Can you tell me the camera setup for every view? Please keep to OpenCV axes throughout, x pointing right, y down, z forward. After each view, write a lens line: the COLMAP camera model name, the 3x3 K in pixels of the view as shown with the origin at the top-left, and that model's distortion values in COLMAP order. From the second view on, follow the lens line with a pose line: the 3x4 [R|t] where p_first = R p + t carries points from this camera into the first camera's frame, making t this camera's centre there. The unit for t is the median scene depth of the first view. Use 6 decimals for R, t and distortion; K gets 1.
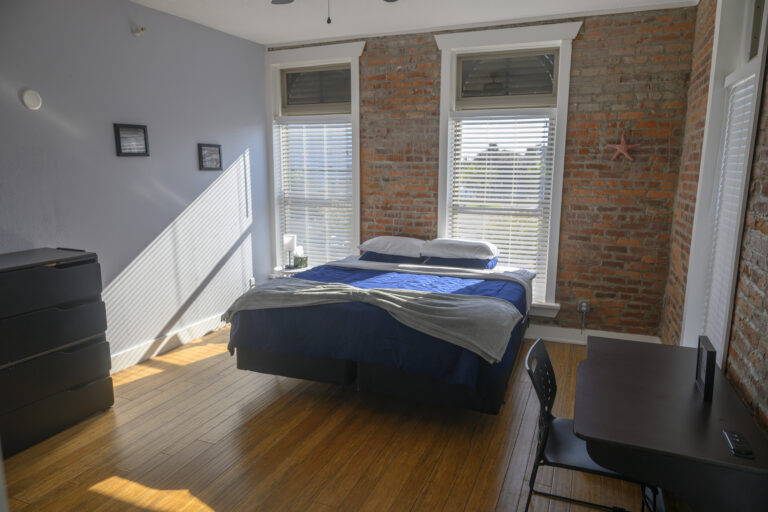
lens RADIAL K [[508.8, 0, 384.0], [0, 508.8, 256.0], [0, 0, 1]] dist [0.004725, -0.003570]
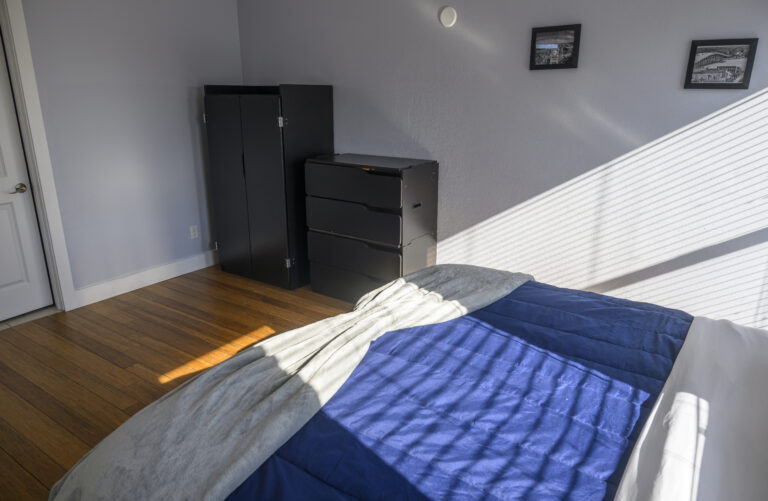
lens RADIAL K [[516.3, 0, 384.0], [0, 516.3, 250.5], [0, 0, 1]] dist [-0.000625, -0.000348]
pose [[-0.206668, 0.284781, -0.936049, 0.338350], [-0.175000, 0.930517, 0.321735, -0.132575], [0.962634, 0.230301, -0.142471, 0.838427]]
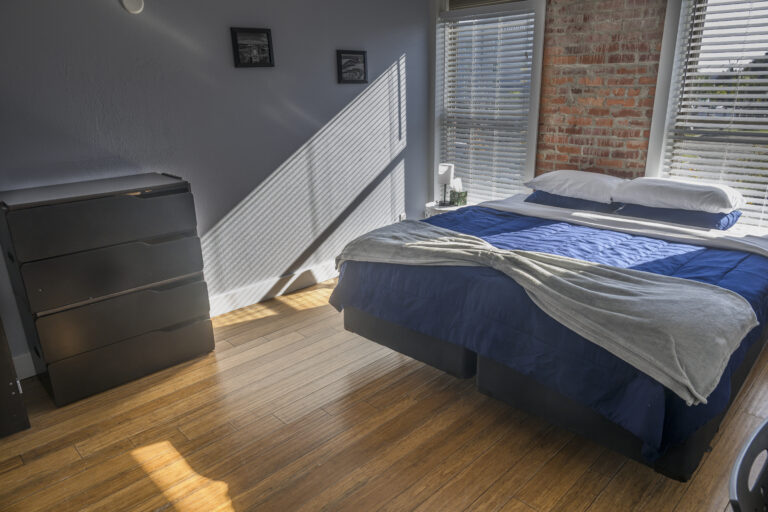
lens RADIAL K [[522.5, 0, 384.0], [0, 522.5, 256.0], [0, 0, 1]] dist [0.001016, 0.001102]
pose [[0.918646, 0.099958, -0.382229, 0.069725], [-0.044426, 0.987464, 0.151463, -0.021953], [0.392577, -0.122160, 0.911570, 0.218788]]
